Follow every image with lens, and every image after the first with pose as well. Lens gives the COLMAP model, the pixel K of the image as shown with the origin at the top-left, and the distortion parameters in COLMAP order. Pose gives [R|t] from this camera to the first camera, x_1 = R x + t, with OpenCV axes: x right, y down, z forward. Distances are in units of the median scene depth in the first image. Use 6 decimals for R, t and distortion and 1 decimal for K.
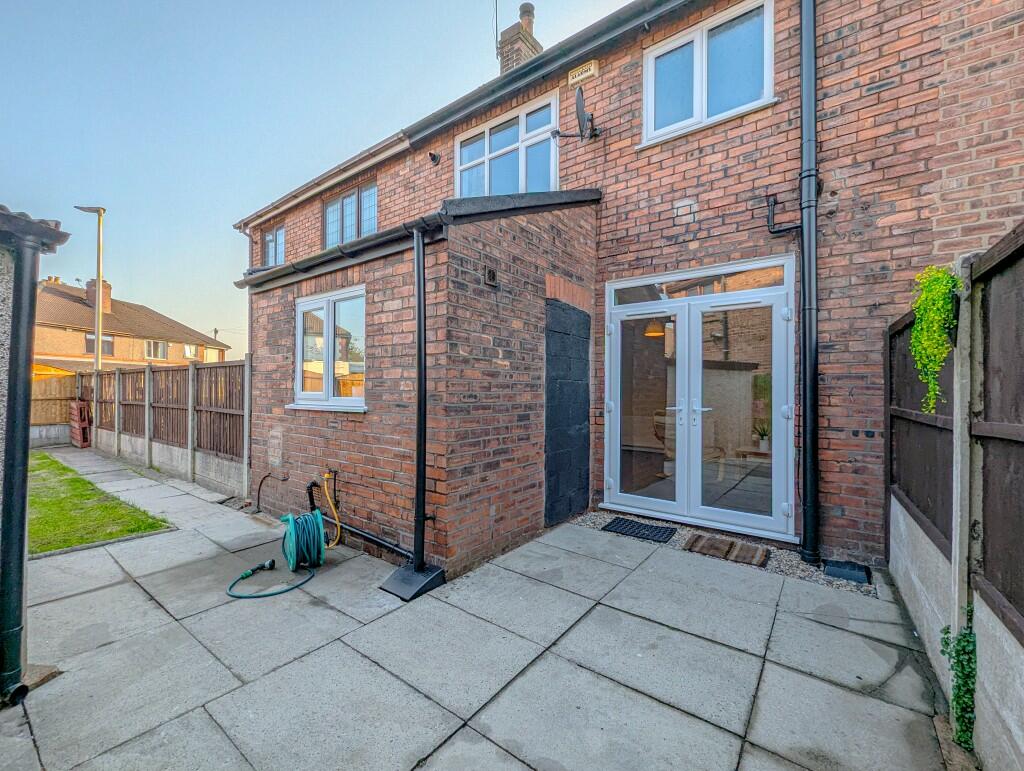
lens RADIAL K [[423.0, 0, 514.8], [0, 423.0, 385.0], [0, 0, 1]] dist [-0.001136, 0.000210]
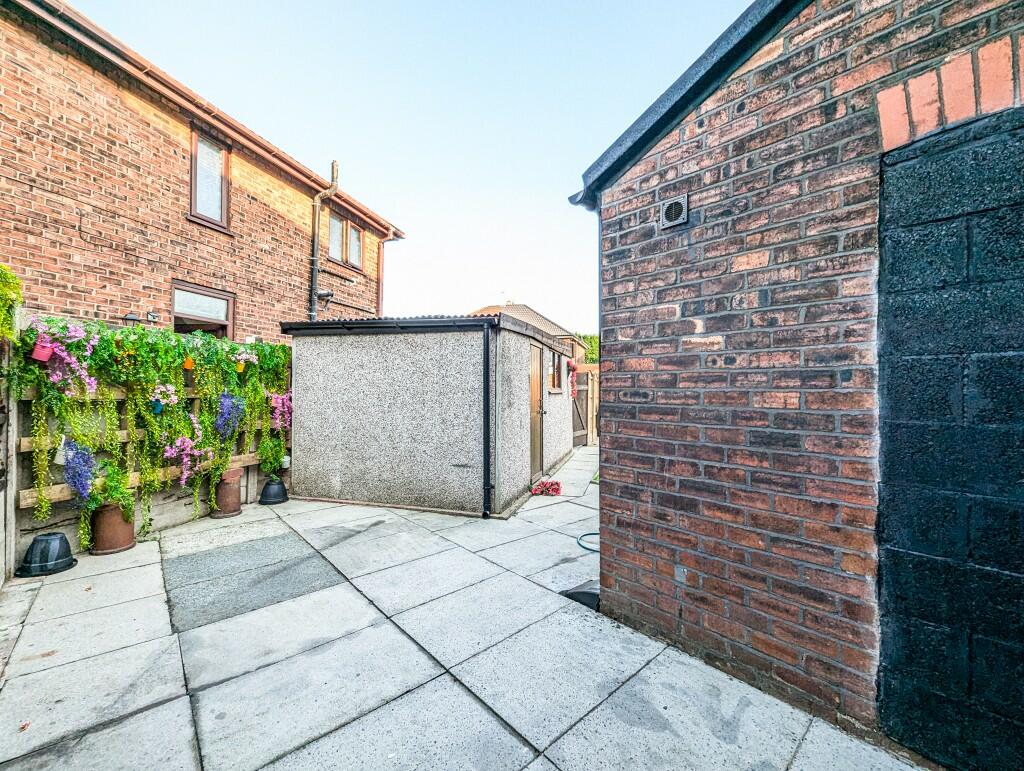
lens RADIAL K [[423.0, 0, 514.8], [0, 423.0, 385.0], [0, 0, 1]] dist [-0.001136, 0.000210]
pose [[-0.192449, -0.020770, -0.981087, 0.625070], [0.001964, 0.999766, -0.021551, 0.024402], [0.981305, -0.006074, -0.192363, 0.873032]]
